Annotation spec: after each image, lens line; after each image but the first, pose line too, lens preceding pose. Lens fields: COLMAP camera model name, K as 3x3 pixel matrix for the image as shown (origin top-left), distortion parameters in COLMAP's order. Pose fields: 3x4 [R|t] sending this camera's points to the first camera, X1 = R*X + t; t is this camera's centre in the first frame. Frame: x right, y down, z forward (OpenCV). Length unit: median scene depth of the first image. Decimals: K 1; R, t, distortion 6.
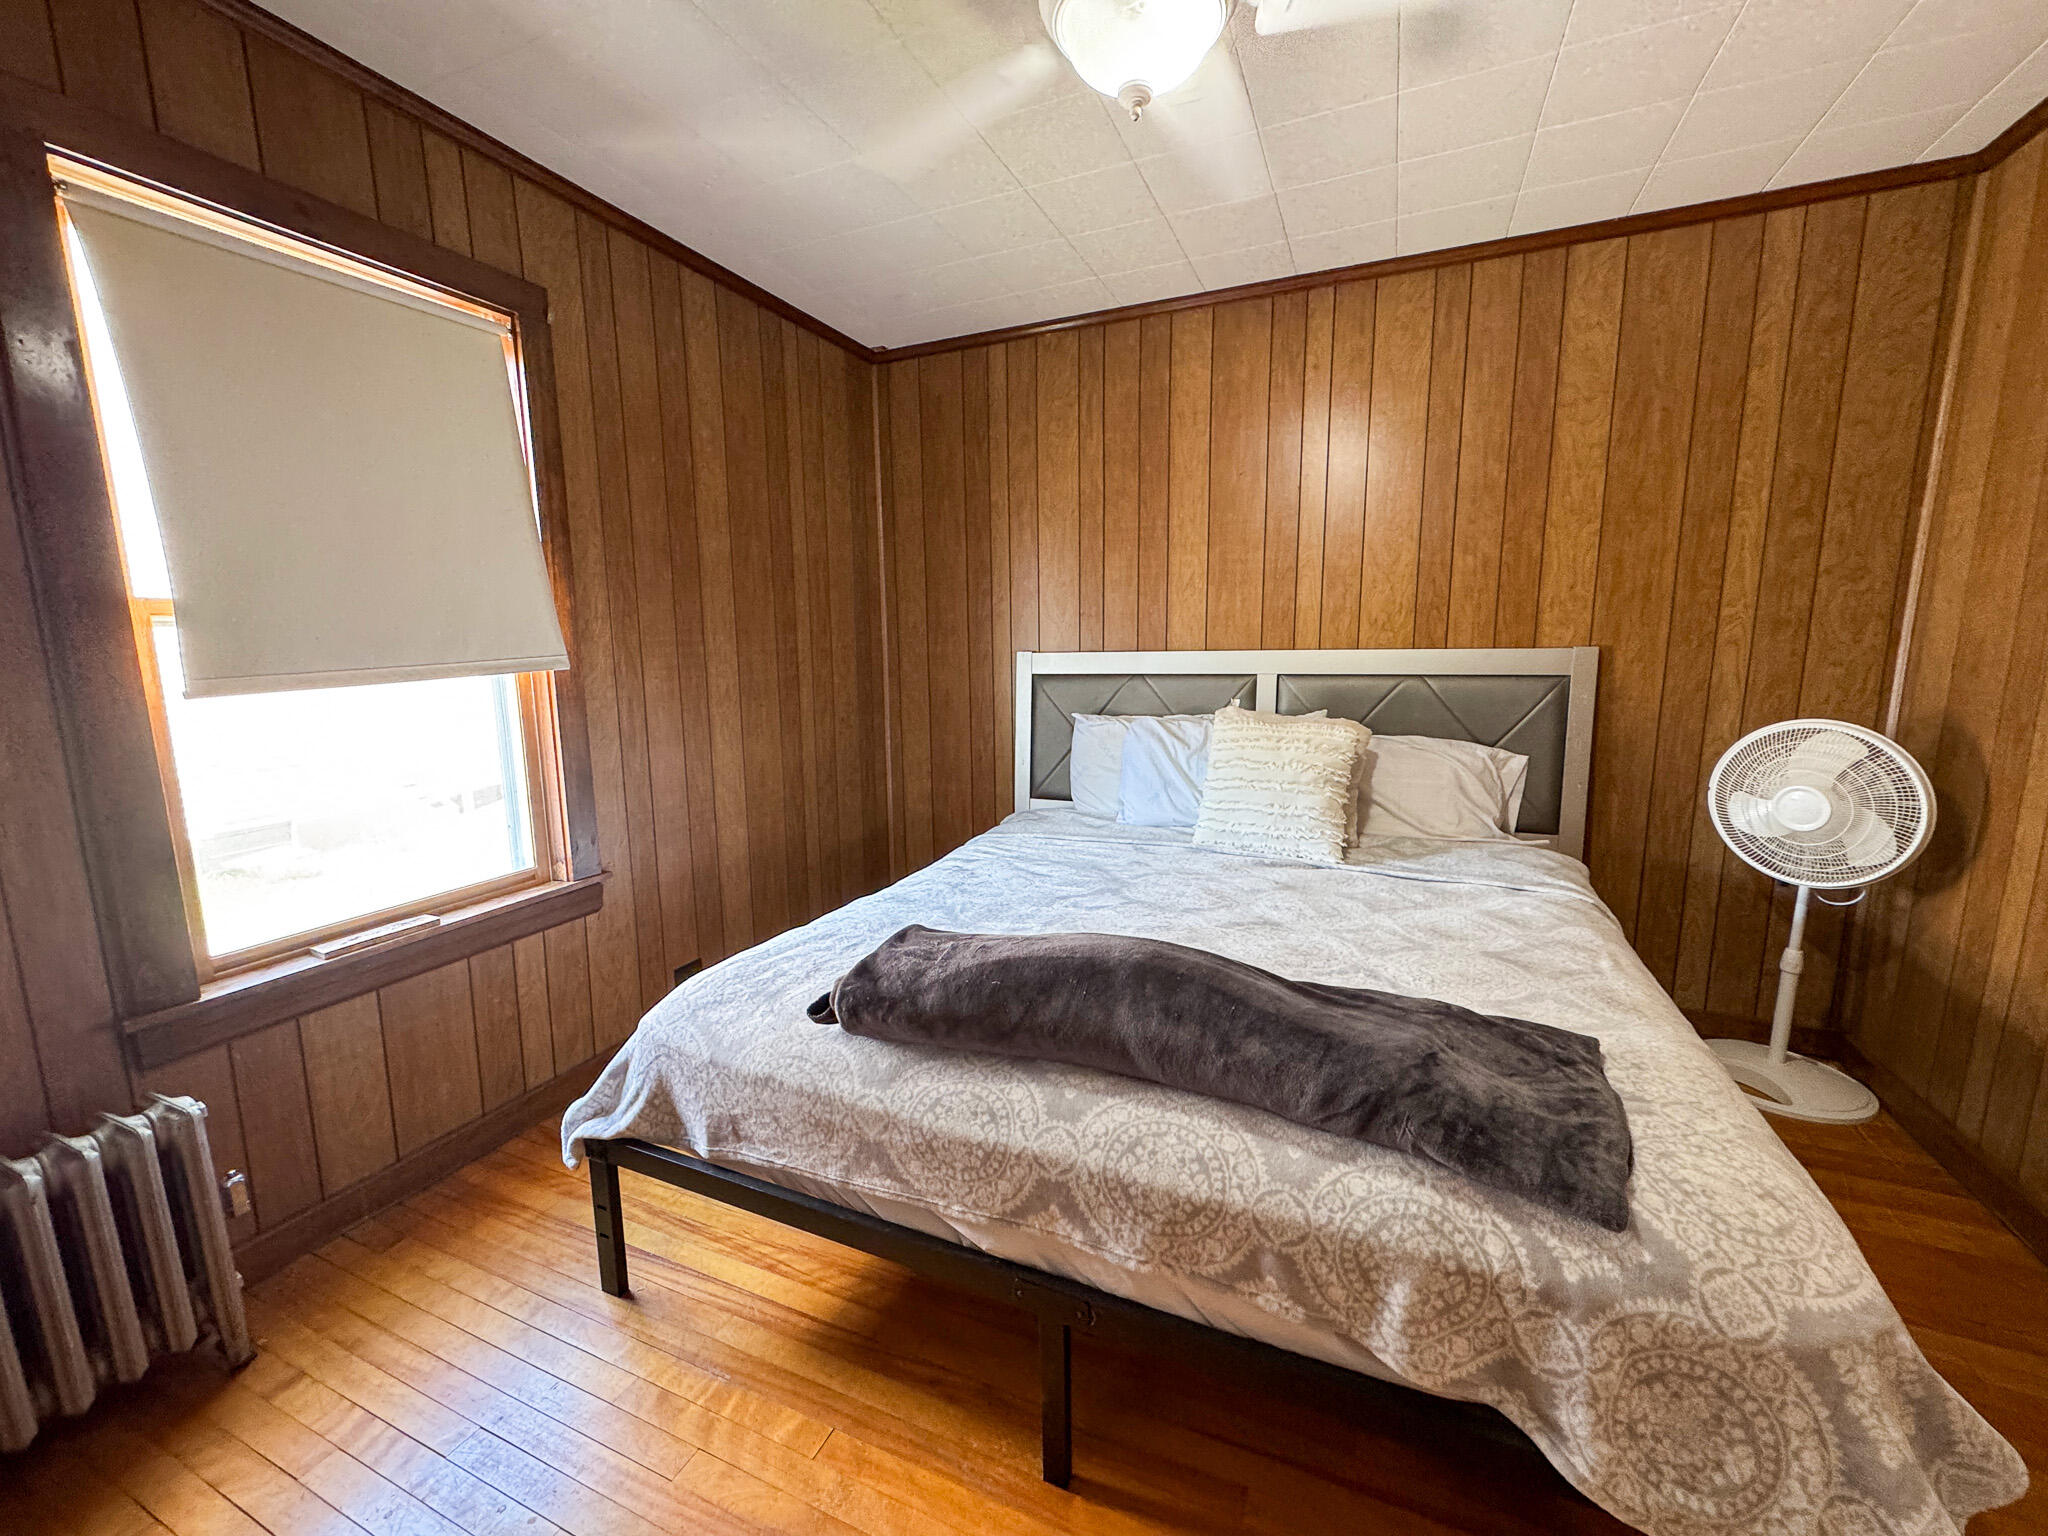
lens RADIAL K [[814.0, 0, 1020.5], [0, 814.0, 762.7], [0, 0, 1]] dist [-0.000326, 0.000181]
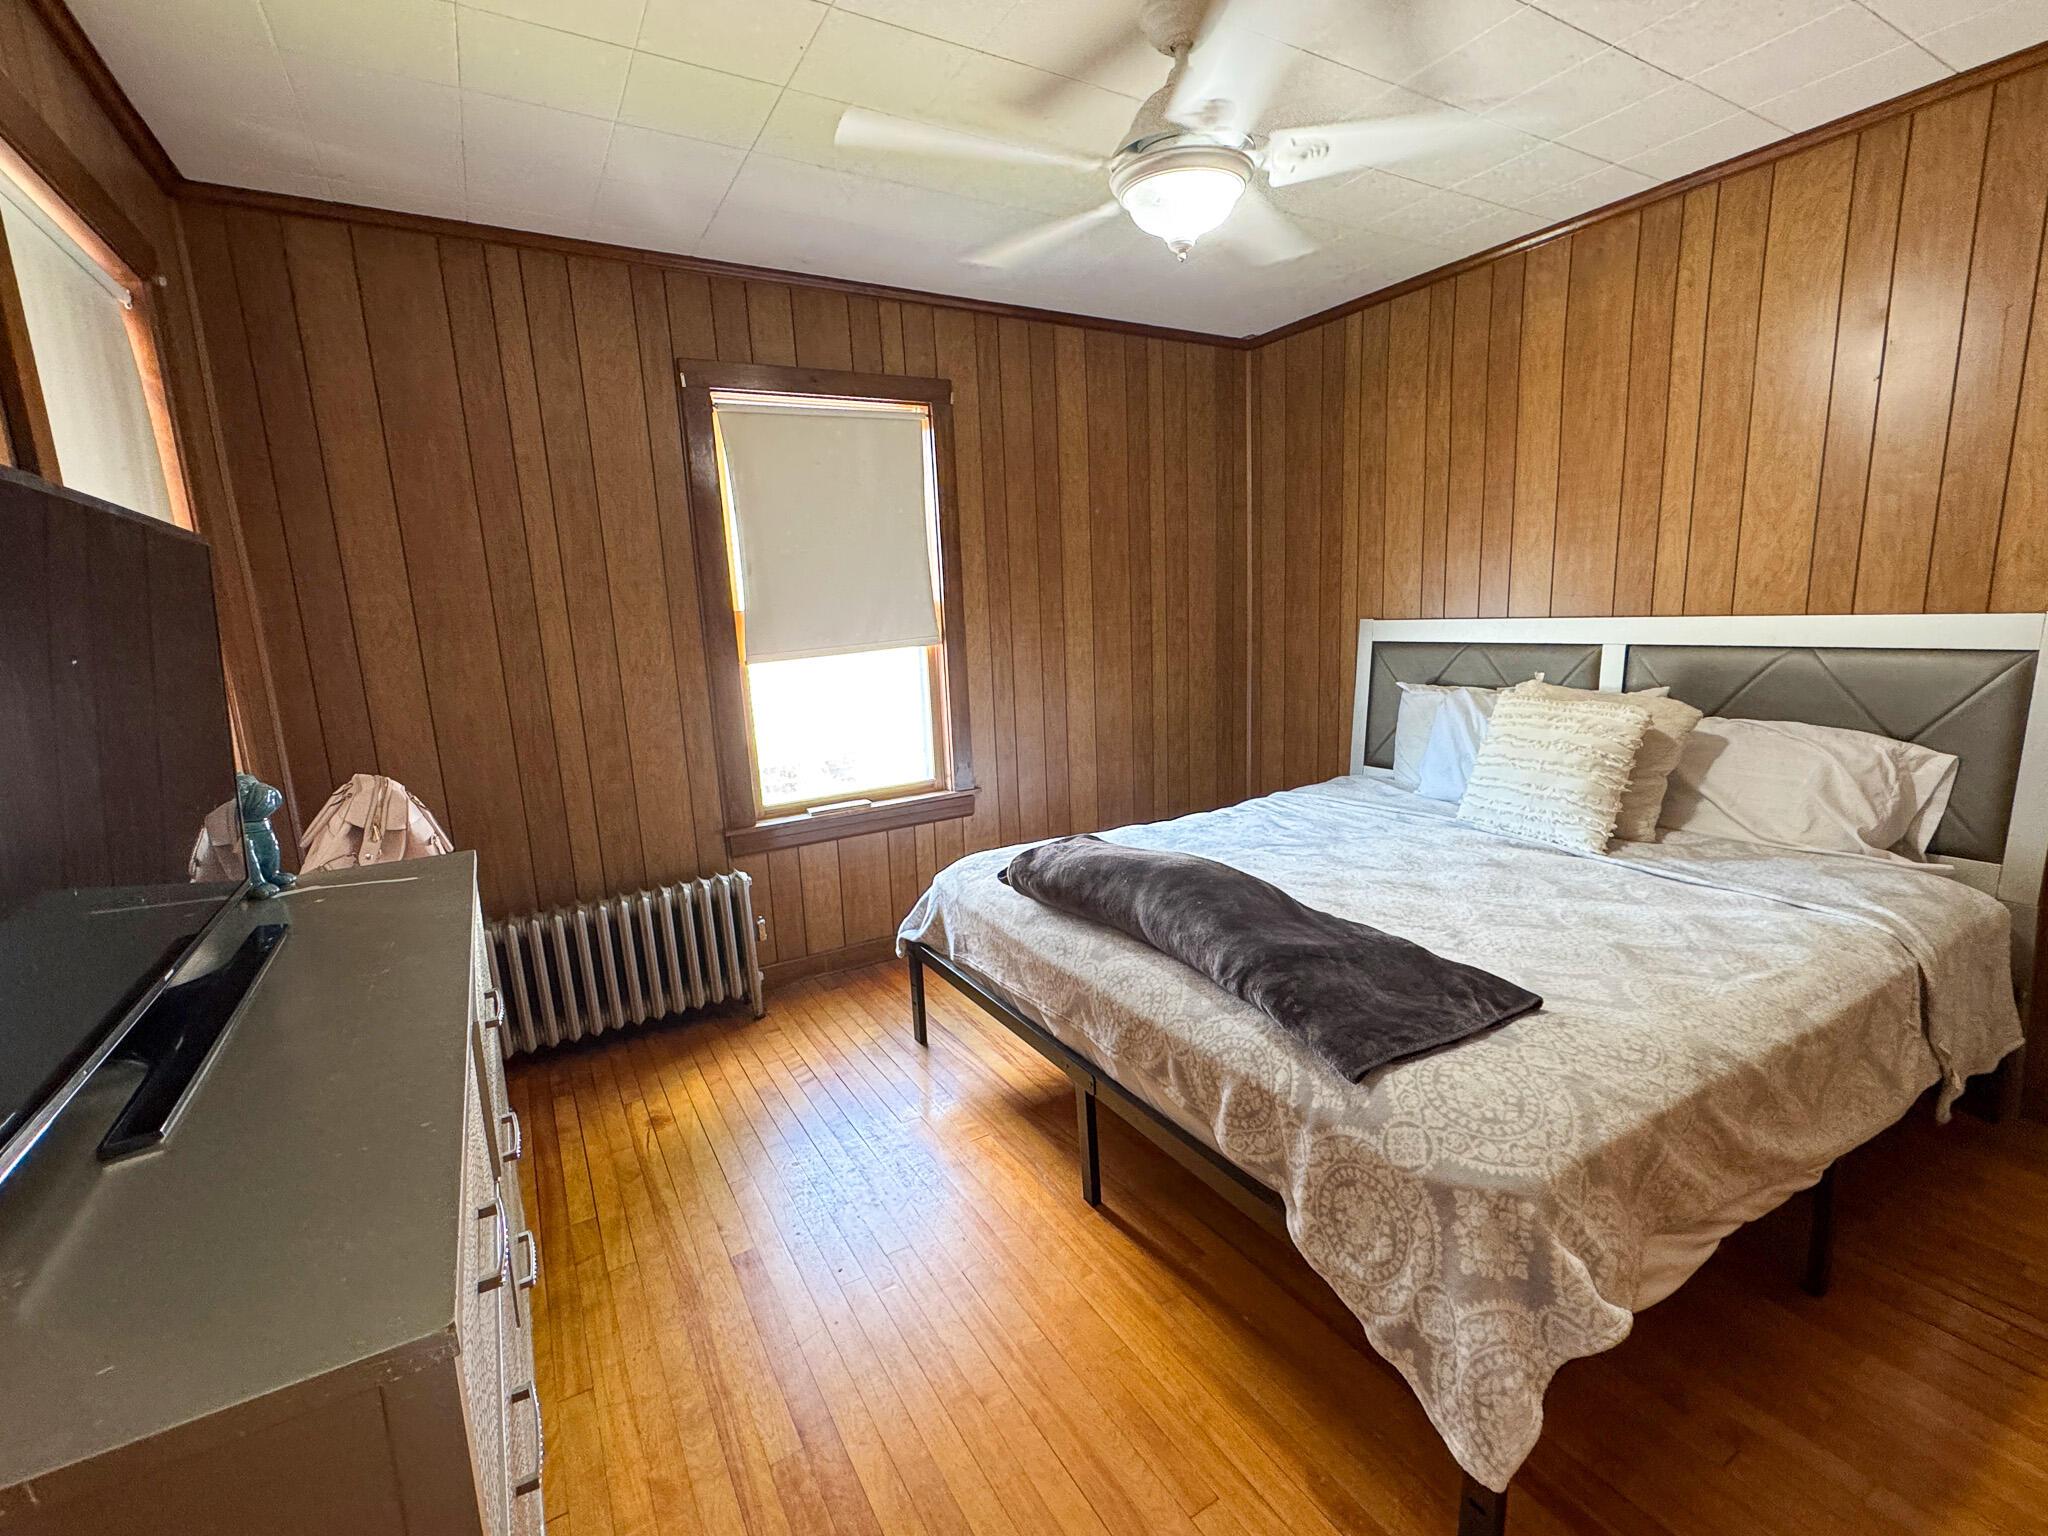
lens RADIAL K [[882.3, 0, 1016.9], [0, 882.3, 760.7], [0, 0, 1]] dist [-0.000566, -0.000002]
pose [[0.815411, 0.077940, -0.573611, 0.461690], [-0.052448, 0.996766, 0.060879, -0.009442], [0.576501, -0.019557, 0.816862, -0.222607]]
